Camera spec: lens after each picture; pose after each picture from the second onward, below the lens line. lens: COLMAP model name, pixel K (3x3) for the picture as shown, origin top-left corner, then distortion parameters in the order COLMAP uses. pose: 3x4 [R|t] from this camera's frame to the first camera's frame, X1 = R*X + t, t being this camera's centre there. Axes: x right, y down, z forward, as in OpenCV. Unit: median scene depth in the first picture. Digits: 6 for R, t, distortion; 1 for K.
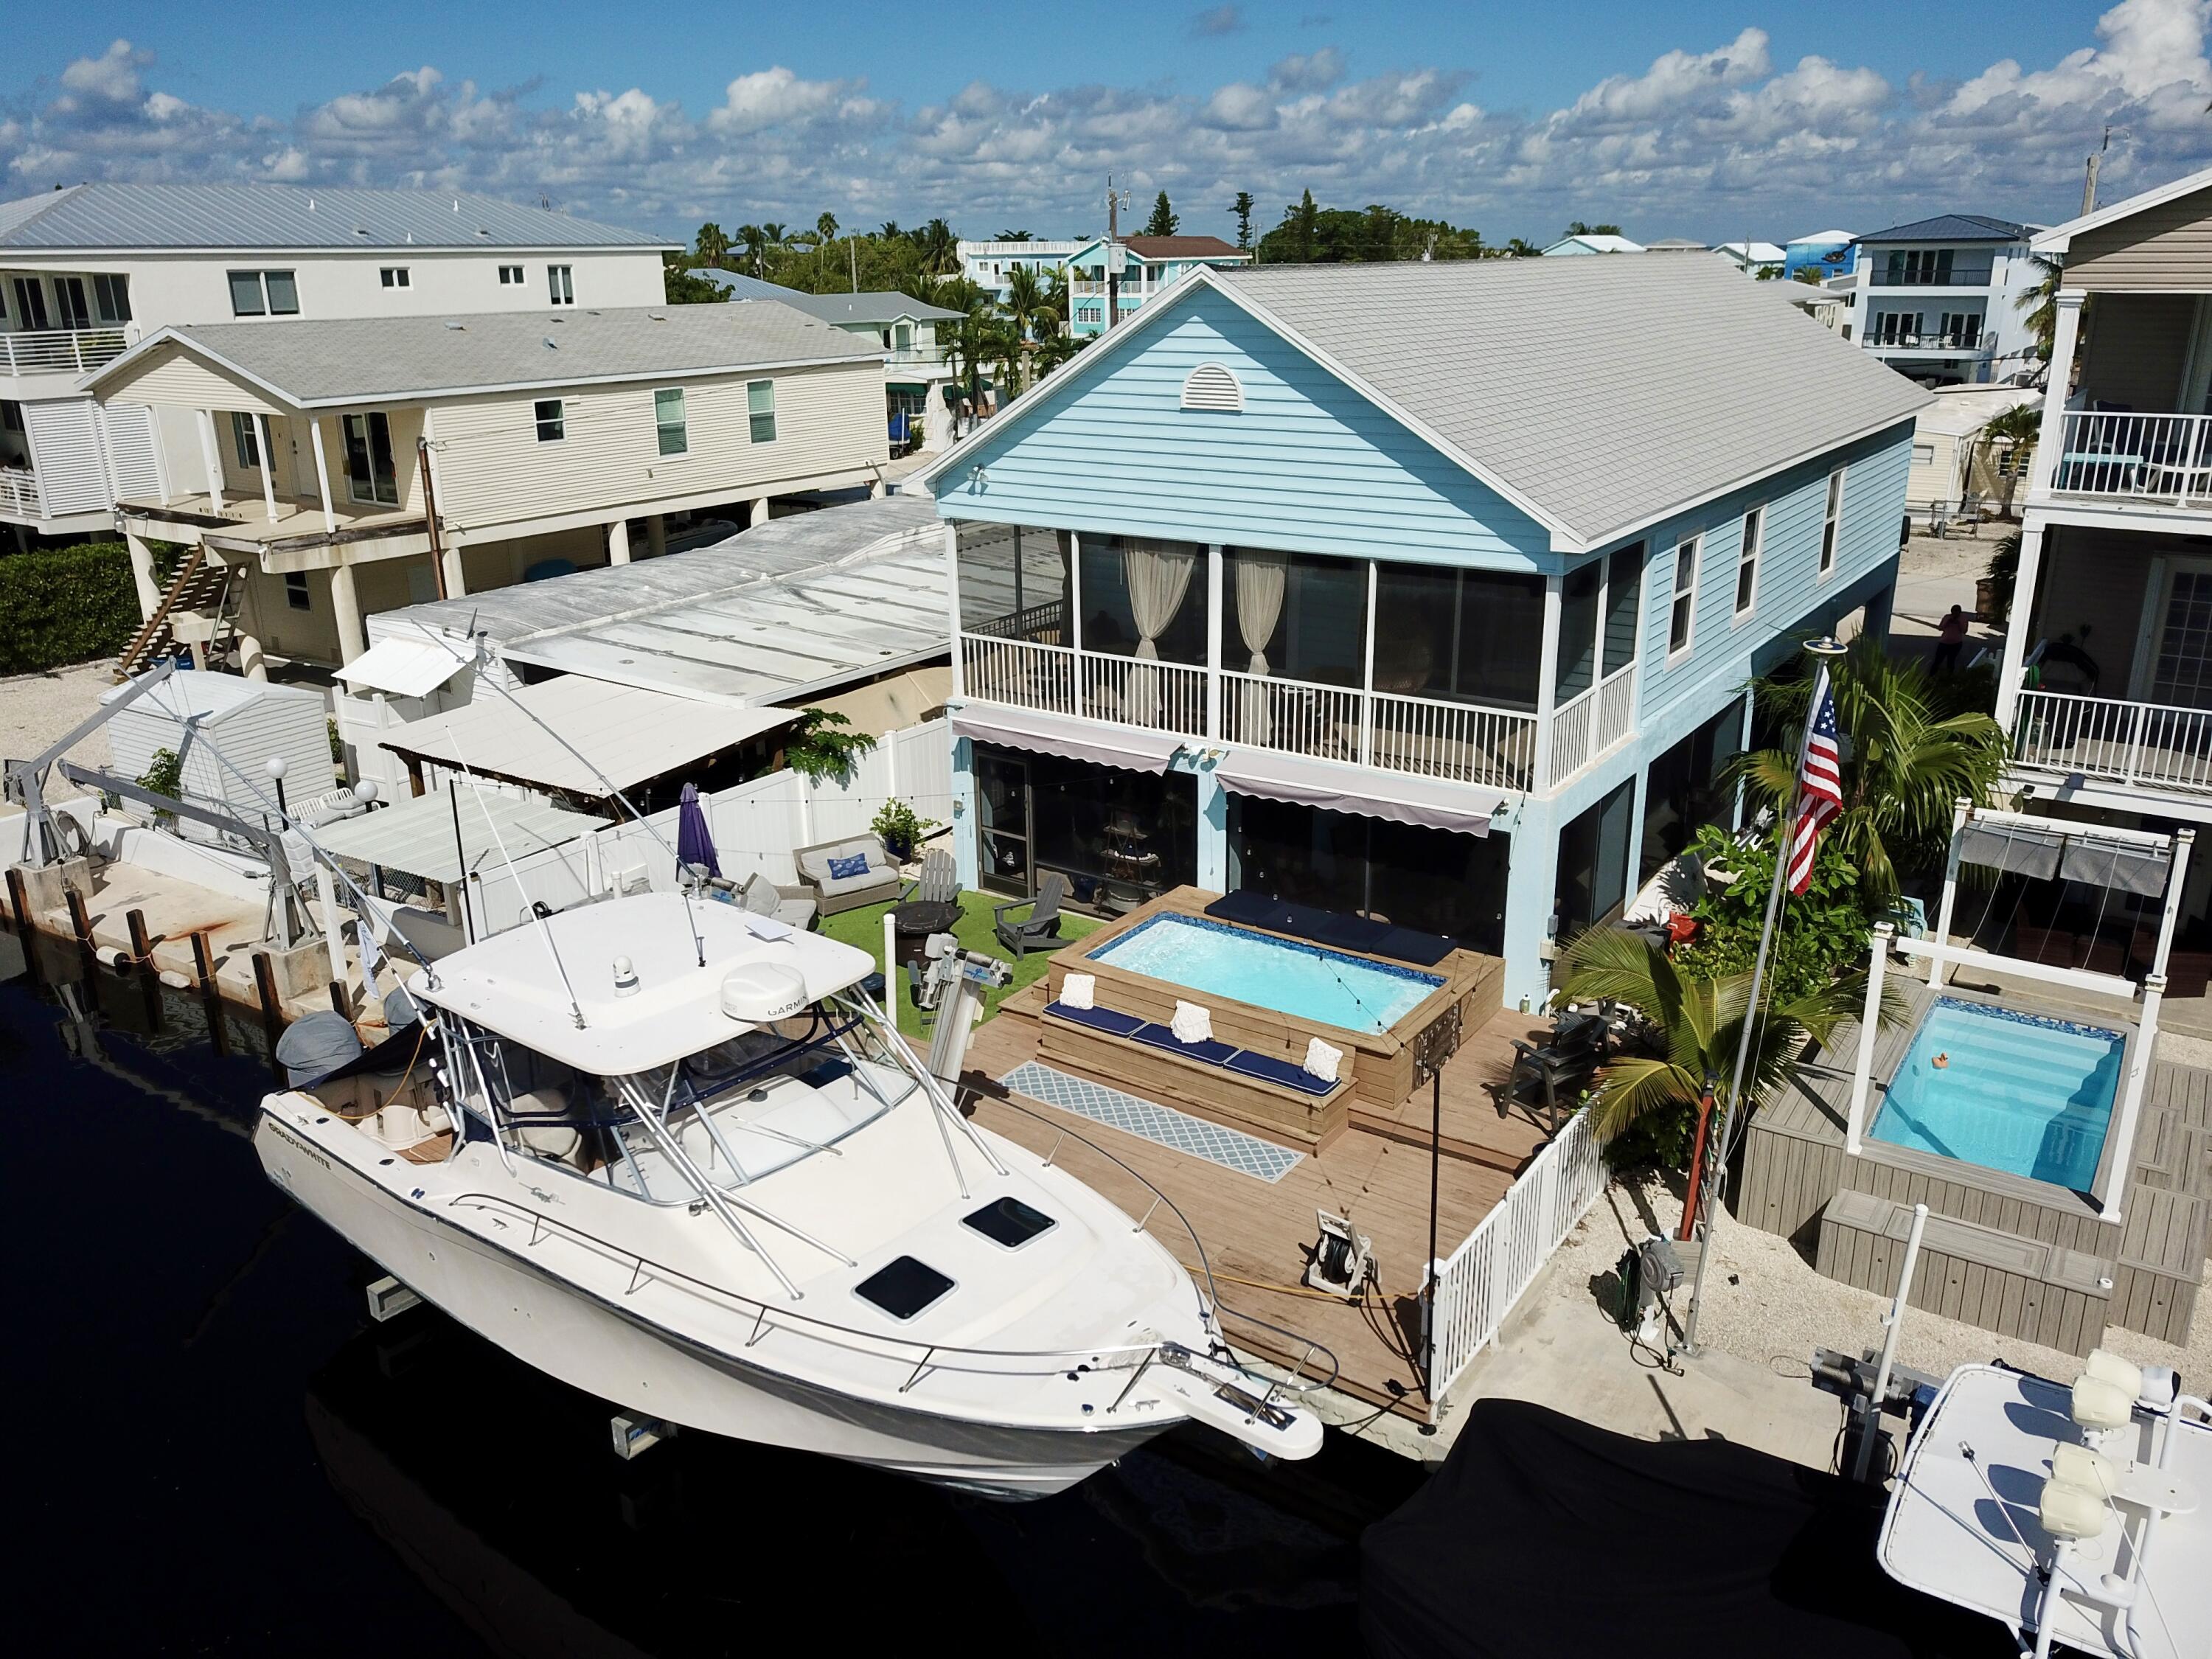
lens RADIAL K [[1687.6, 0, 1108.2], [0, 1687.6, 817.1], [0, 0, 1]] dist [0.001986, -0.003519]
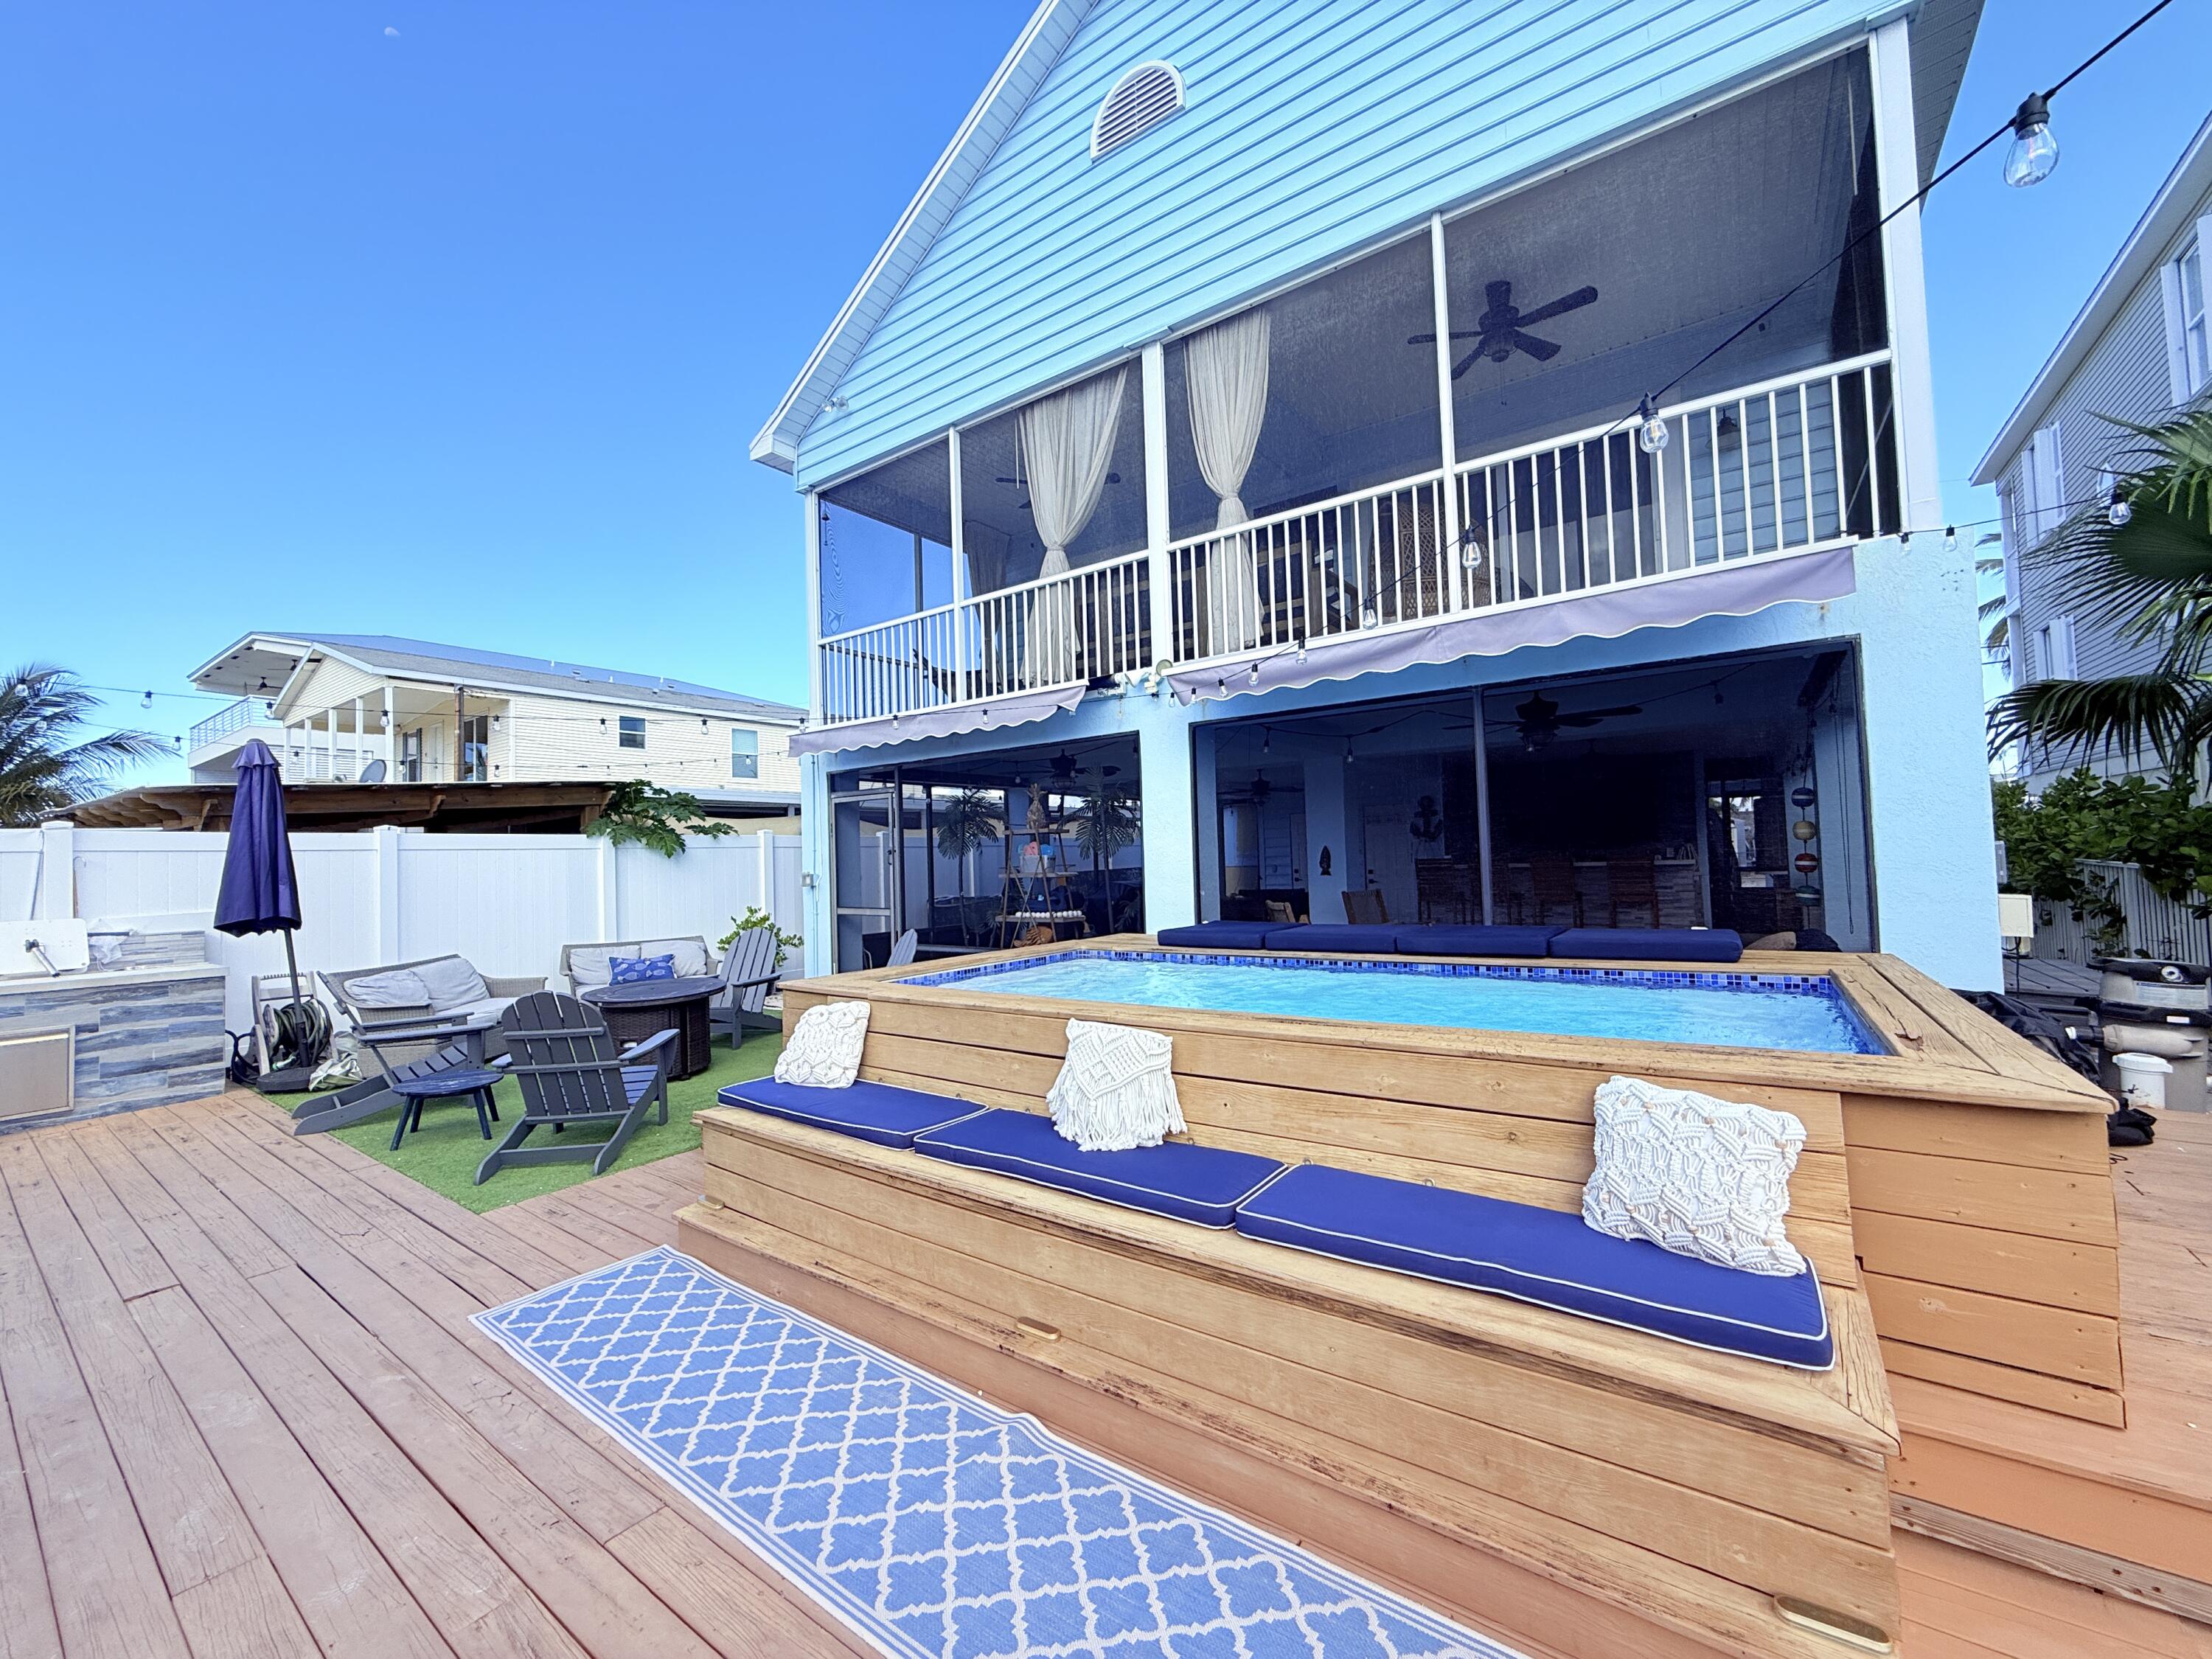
lens RADIAL K [[884.9, 0, 1106.0], [0, 884.9, 829.5], [0, 0, 1]] dist [-0.012162, -0.000139]
pose [[0.999817, -0.018012, -0.006418, 0.044313], [0.014659, 0.937548, -0.347548, 0.119322], [0.012278, 0.347390, 0.937640, 0.742054]]
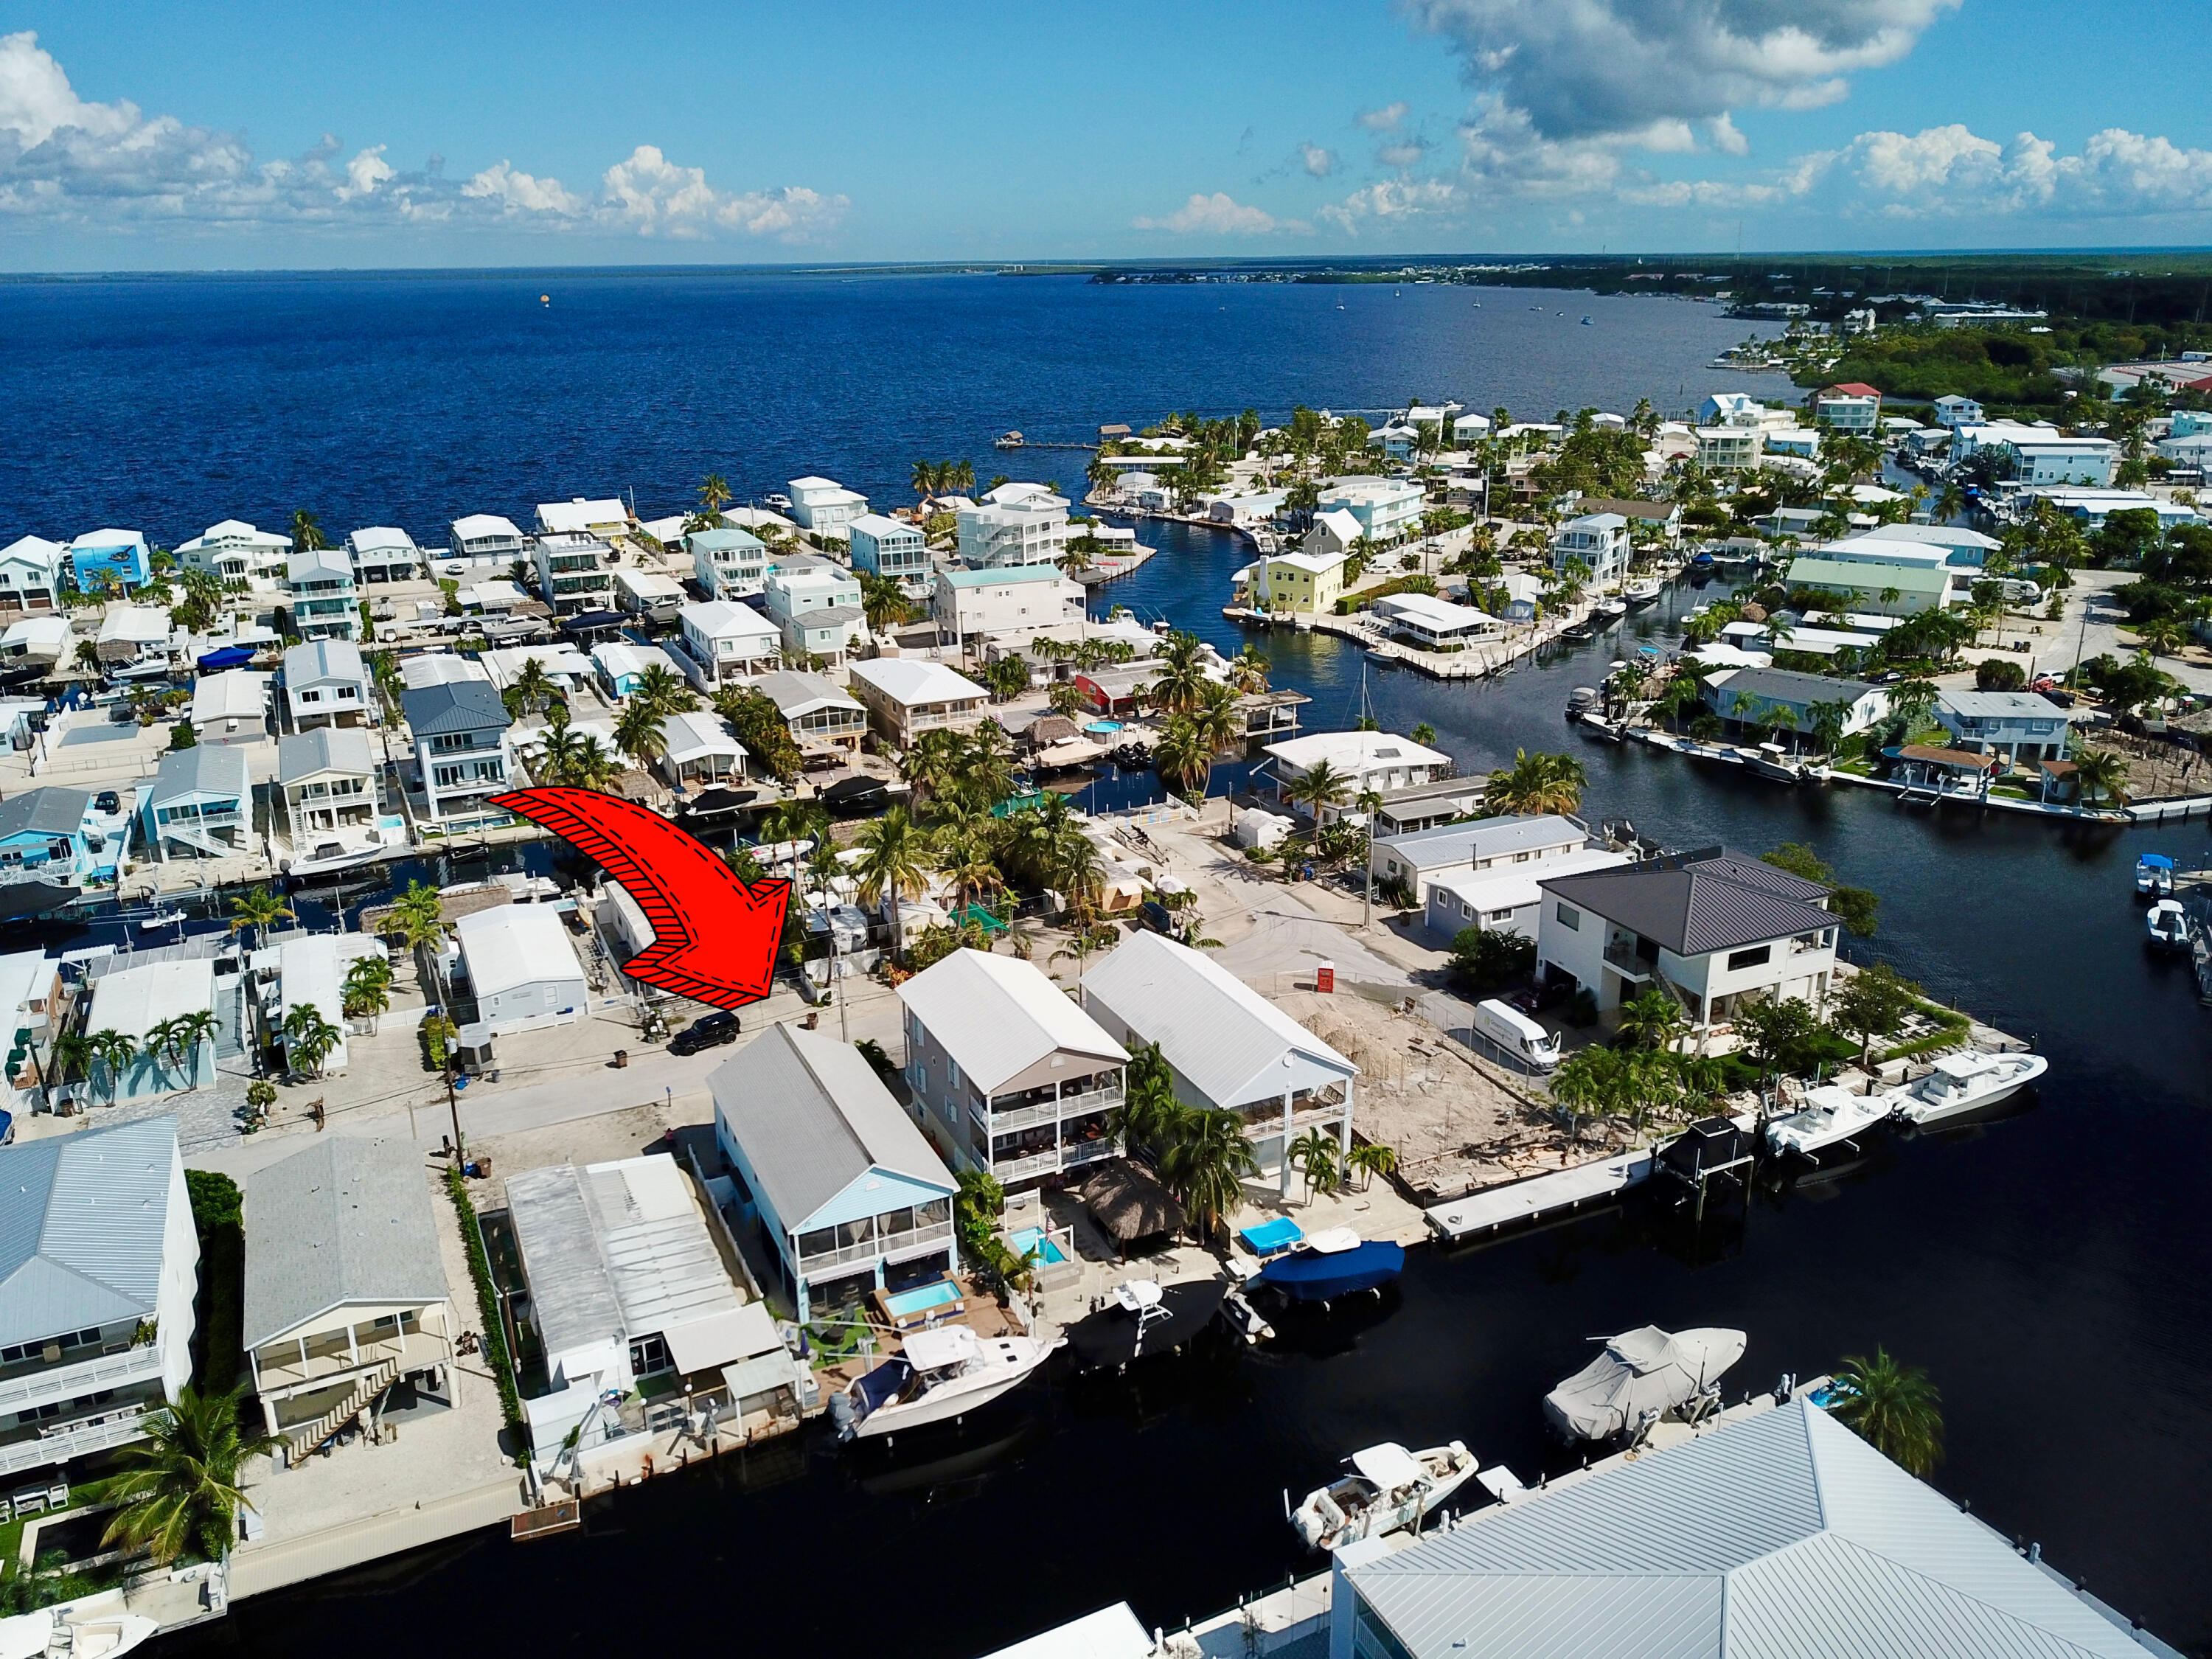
lens RADIAL K [[1675.9, 0, 1102.2], [0, 1675.9, 822.1], [0, 0, 1]] dist [0.009116, -0.008149]
pose [[0.495989, -0.271938, 0.824648, -2.875754], [0.283856, 0.948296, 0.141985, -1.538316], [-0.820622, 0.163659, 0.547536, -1.971263]]
